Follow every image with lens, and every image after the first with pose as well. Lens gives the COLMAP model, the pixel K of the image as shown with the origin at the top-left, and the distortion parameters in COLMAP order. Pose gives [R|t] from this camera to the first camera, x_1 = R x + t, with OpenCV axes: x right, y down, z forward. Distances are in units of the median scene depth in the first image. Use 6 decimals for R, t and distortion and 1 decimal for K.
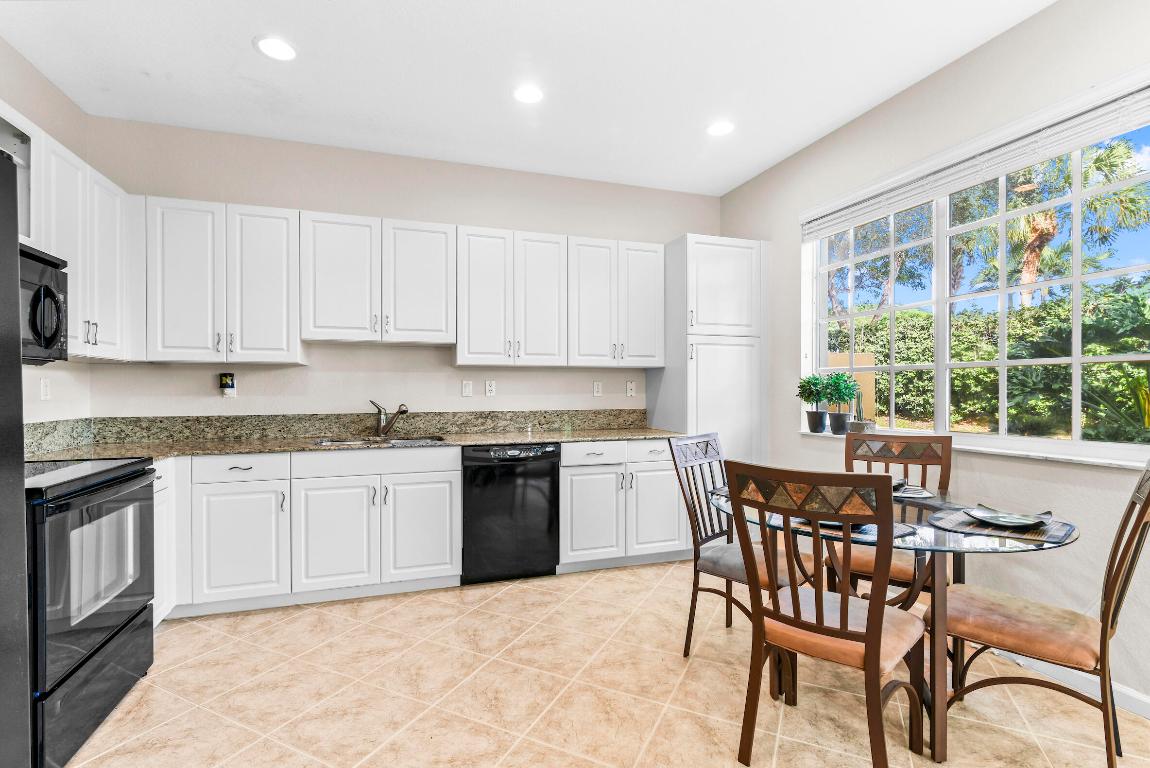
lens RADIAL K [[536.6, 0, 576.1], [0, 536.6, 388.1], [0, 0, 1]] dist [0.003294, 0.000139]
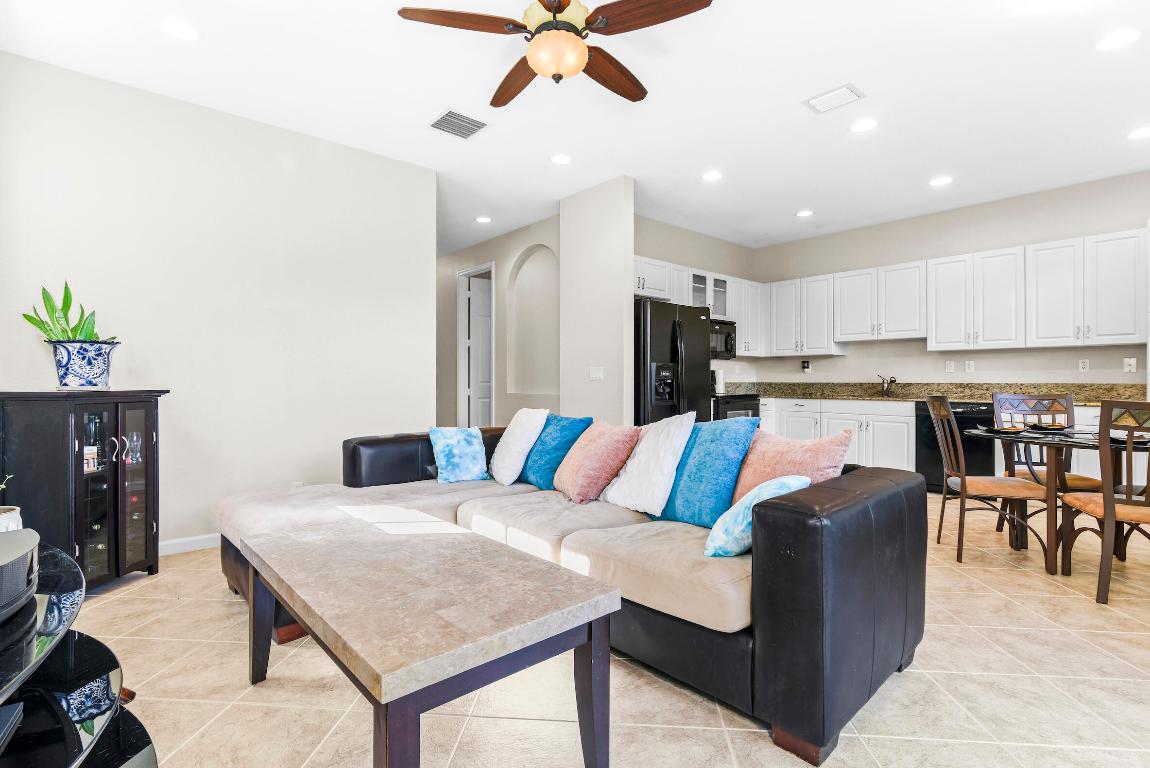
lens RADIAL K [[536.6, 0, 575.2], [0, 536.6, 381.0], [0, 0, 1]] dist [0.003294, 0.000139]
pose [[0.397057, 0.003615, -0.917787, 0.793426], [0.001466, 0.999988, 0.004572, 0.034038], [0.917793, -0.003160, 0.397047, -0.536029]]
